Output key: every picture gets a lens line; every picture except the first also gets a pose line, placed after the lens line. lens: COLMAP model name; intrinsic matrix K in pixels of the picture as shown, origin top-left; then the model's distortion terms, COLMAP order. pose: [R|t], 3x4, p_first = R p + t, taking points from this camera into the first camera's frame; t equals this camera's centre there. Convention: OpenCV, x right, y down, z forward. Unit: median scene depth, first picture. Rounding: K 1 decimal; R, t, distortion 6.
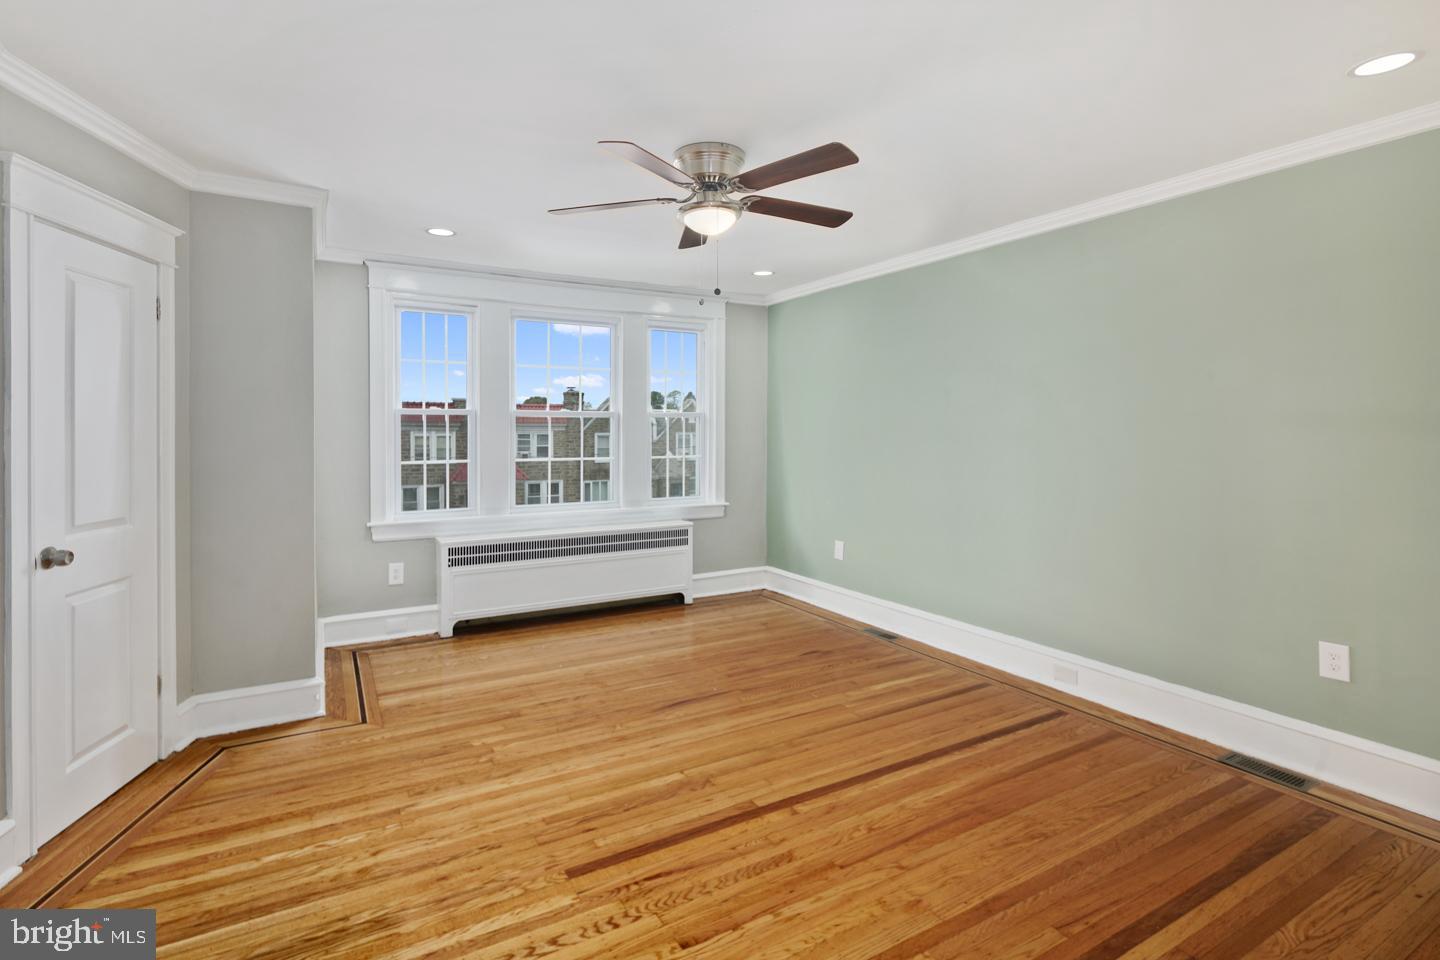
lens RADIAL K [[719.9, 0, 709.0], [0, 719.9, 426.8], [0, 0, 1]] dist [0.006353, -0.000683]
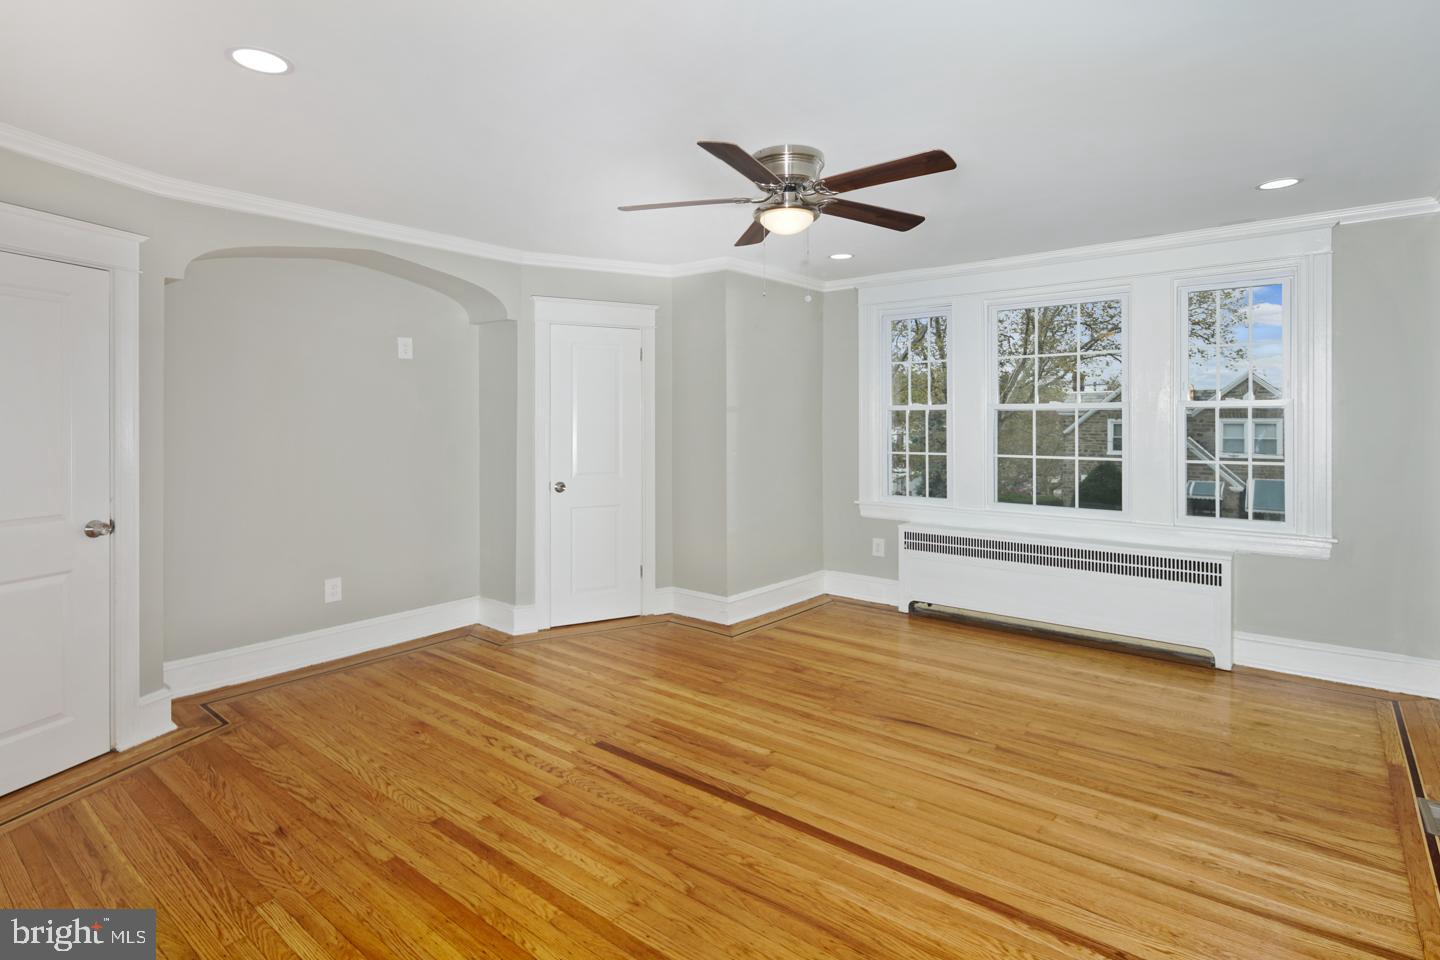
lens RADIAL K [[719.9, 0, 709.0], [0, 719.9, 426.8], [0, 0, 1]] dist [0.006353, -0.000683]
pose [[0.354068, 0.005221, -0.935205, 0.923292], [0.003005, 0.999973, 0.006720, 0.000192], [0.935215, -0.005189, 0.354043, 0.556265]]
